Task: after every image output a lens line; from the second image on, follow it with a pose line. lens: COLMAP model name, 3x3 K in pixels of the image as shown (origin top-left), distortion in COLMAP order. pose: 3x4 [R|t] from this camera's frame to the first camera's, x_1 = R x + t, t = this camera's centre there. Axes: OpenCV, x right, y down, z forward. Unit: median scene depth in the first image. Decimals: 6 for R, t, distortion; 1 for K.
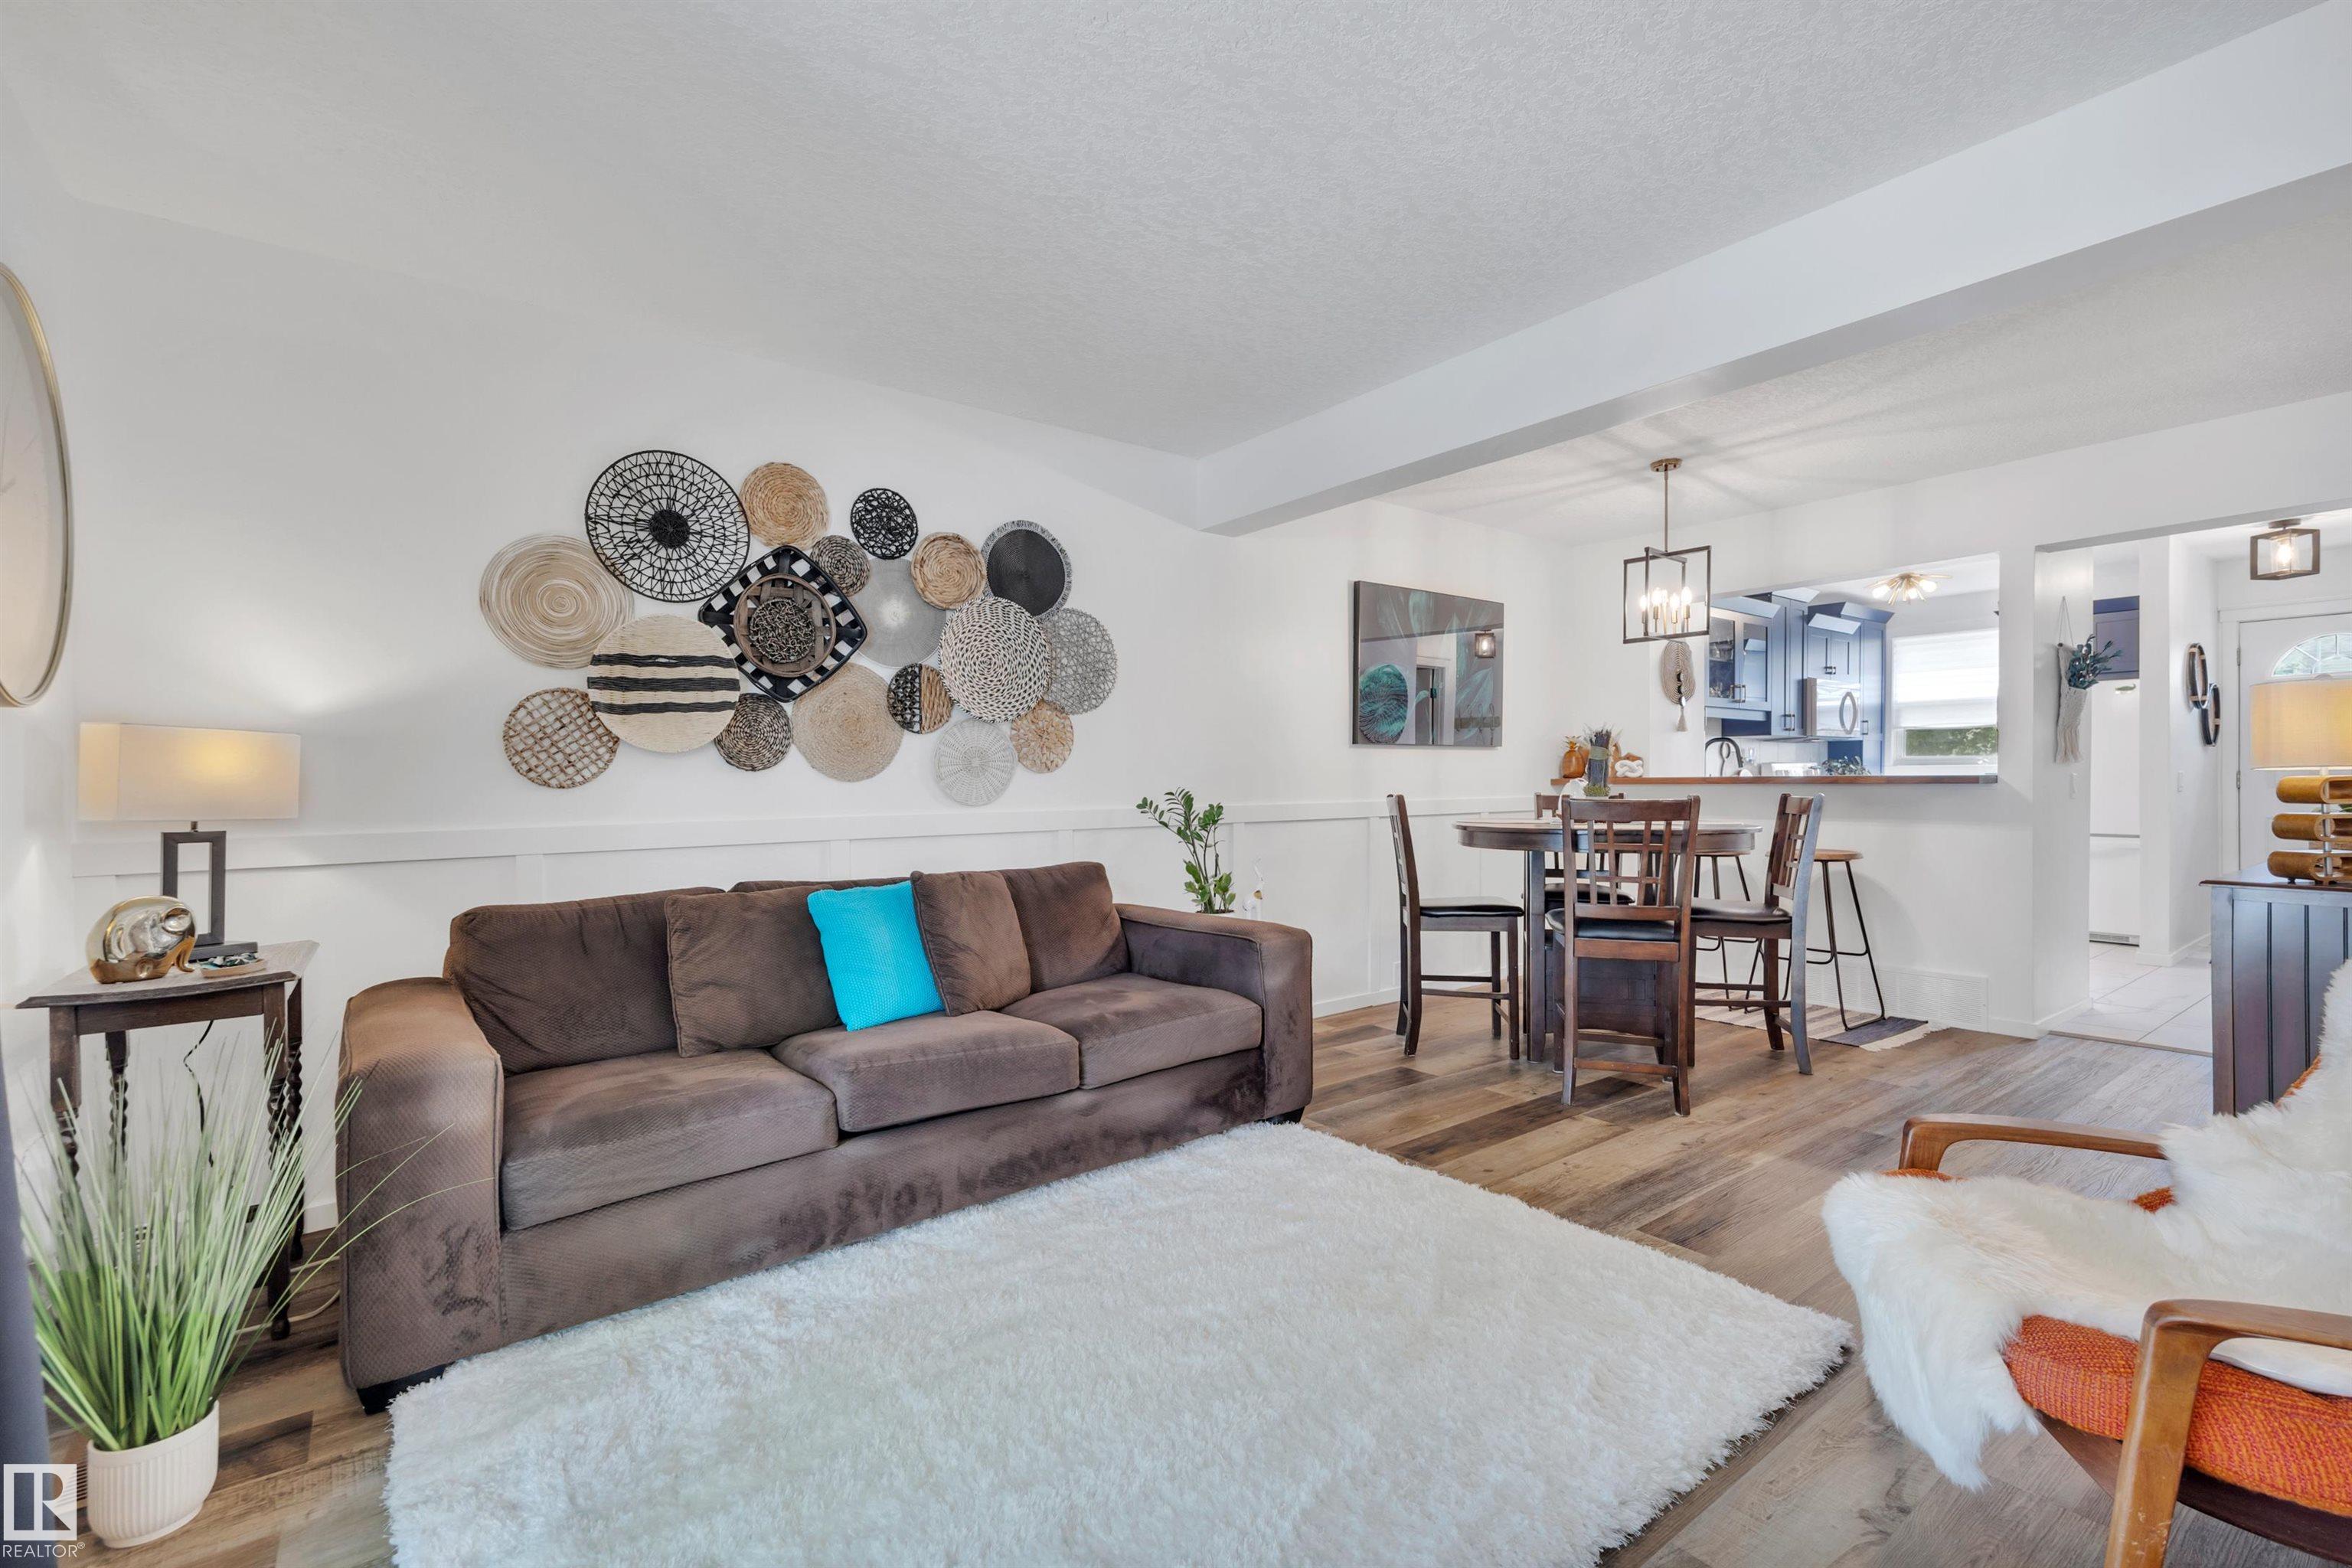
lens RADIAL K [[1058.3, 0, 1141.6], [0, 1058.3, 797.0], [0, 0, 1]] dist [0.000941, -0.000447]
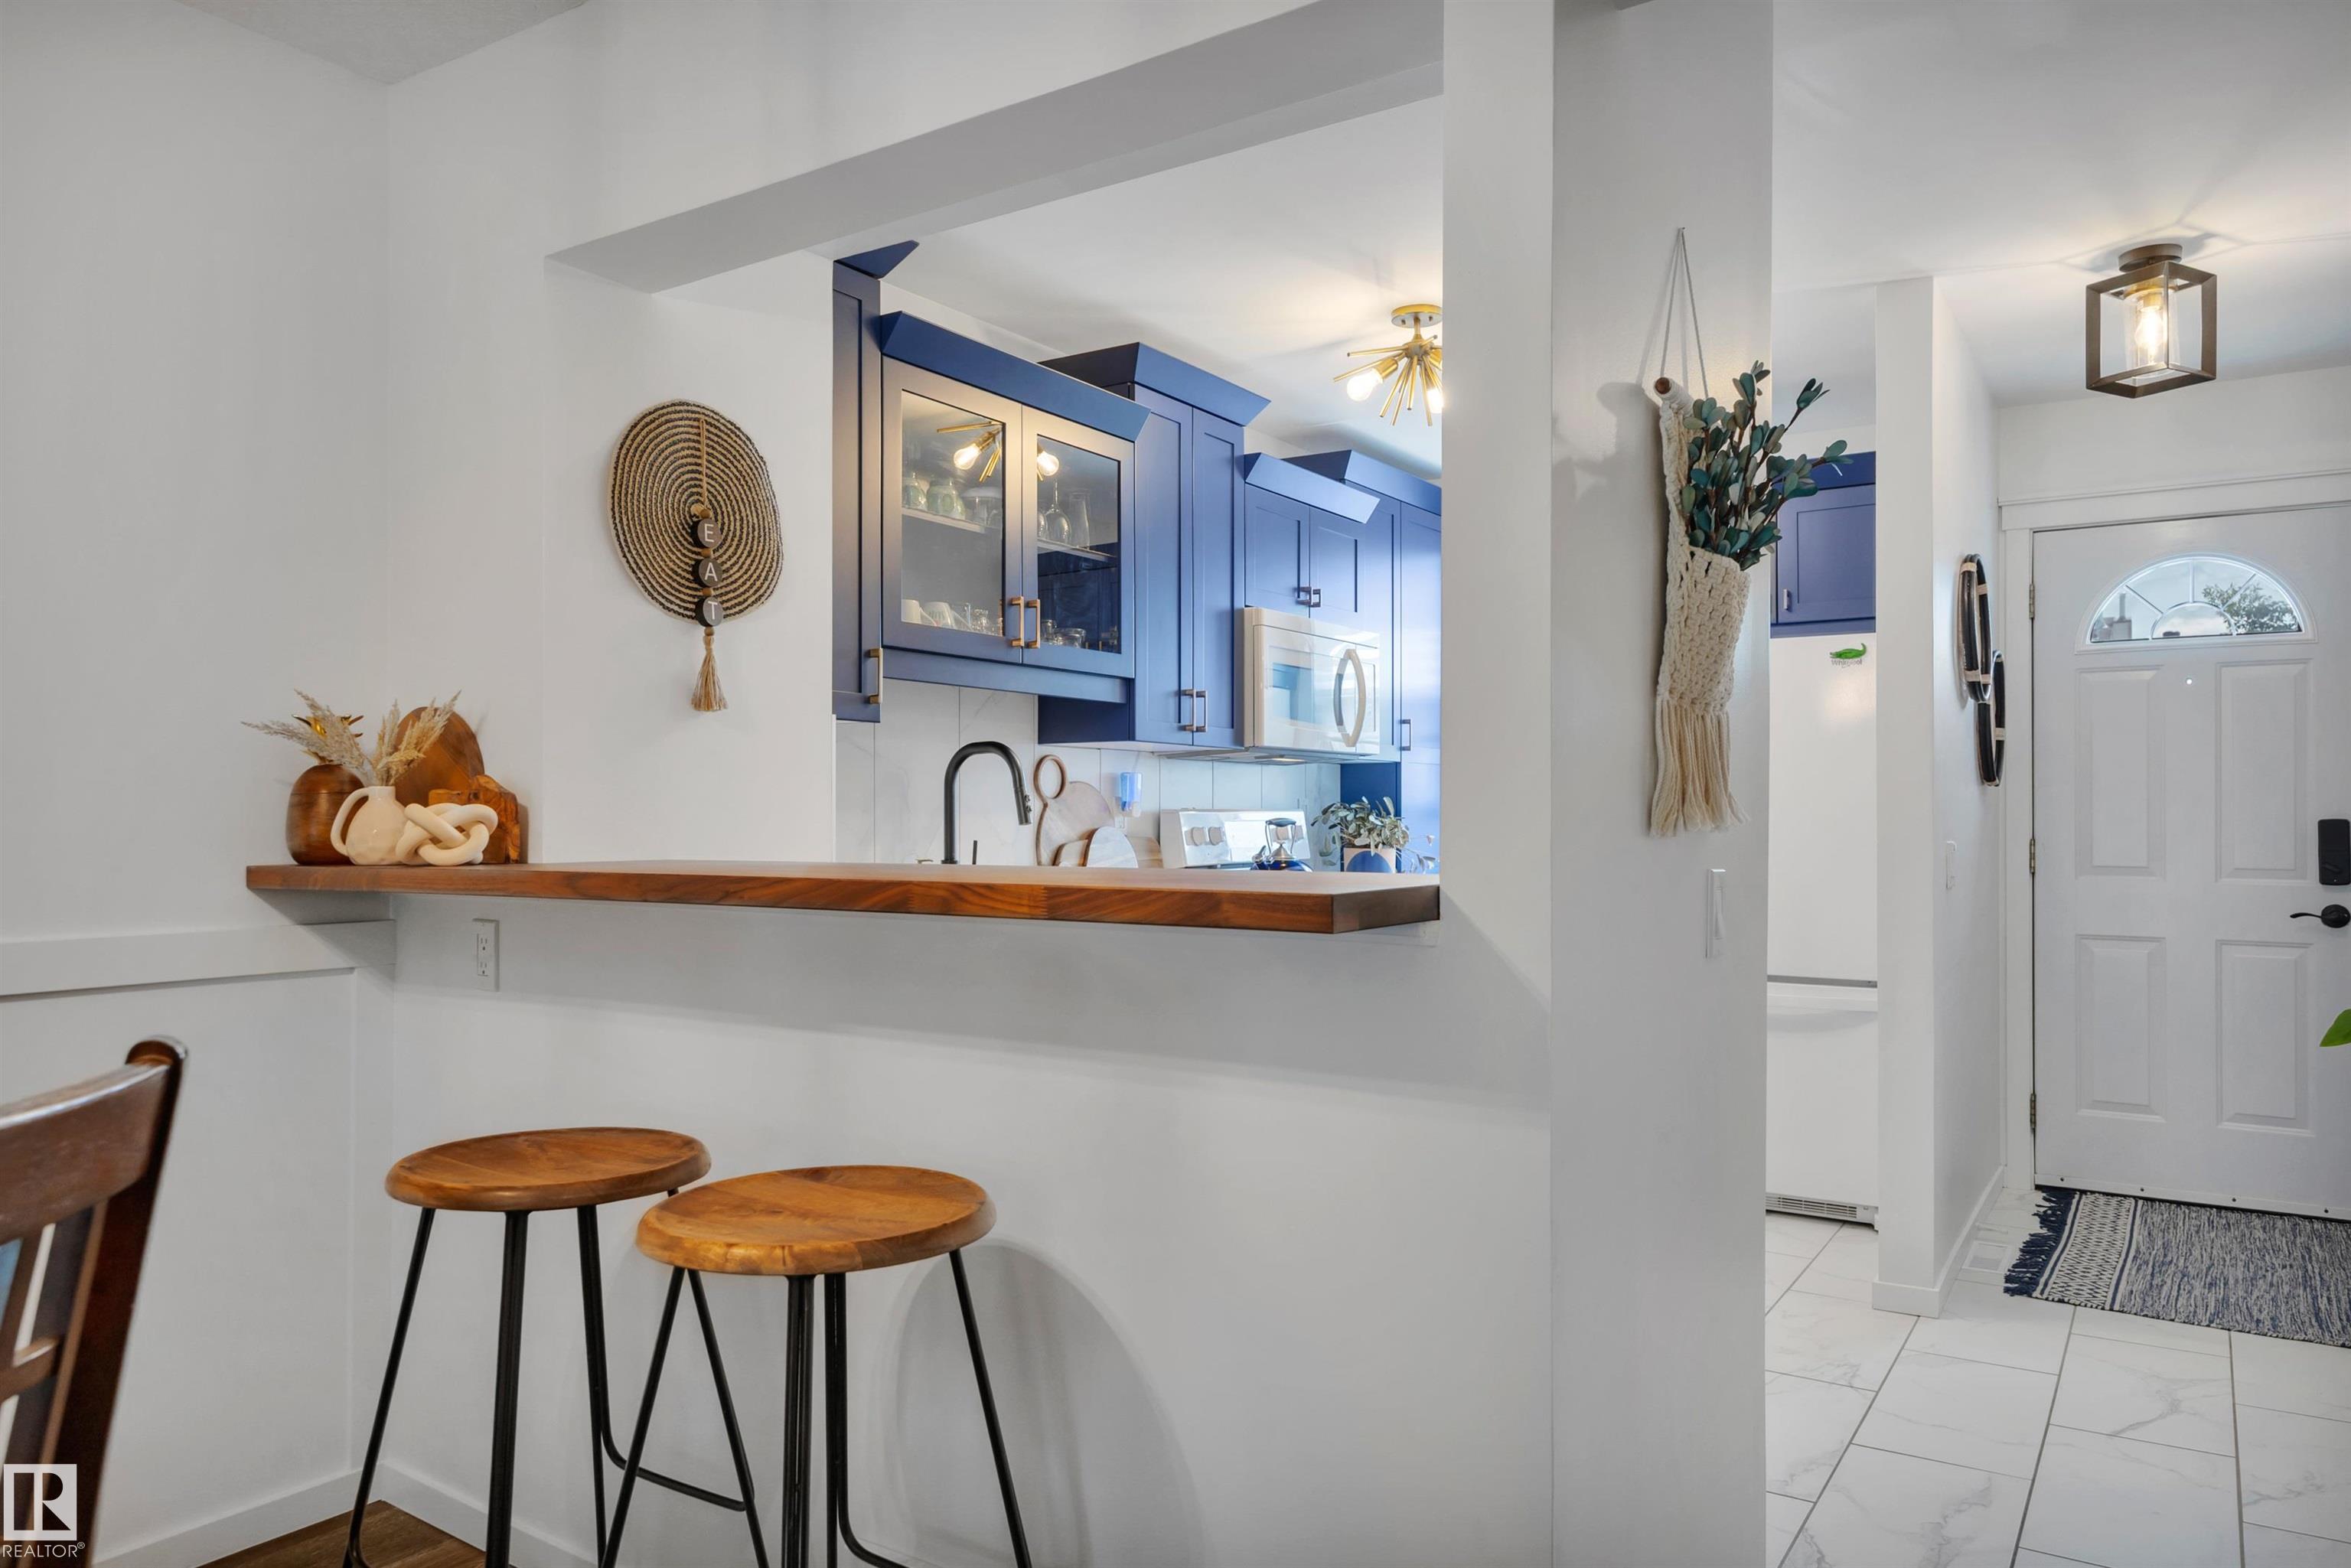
lens RADIAL K [[1568.9, 0, 1175.9], [0, 1568.9, 832.1], [0, 0, 1]] dist [0.003338, 0.004251]
pose [[0.940139, 0.003652, 0.340772, 0.443748], [-0.001543, 0.999978, -0.006462, -0.021717], [-0.340788, 0.005549, 0.940124, 0.482063]]
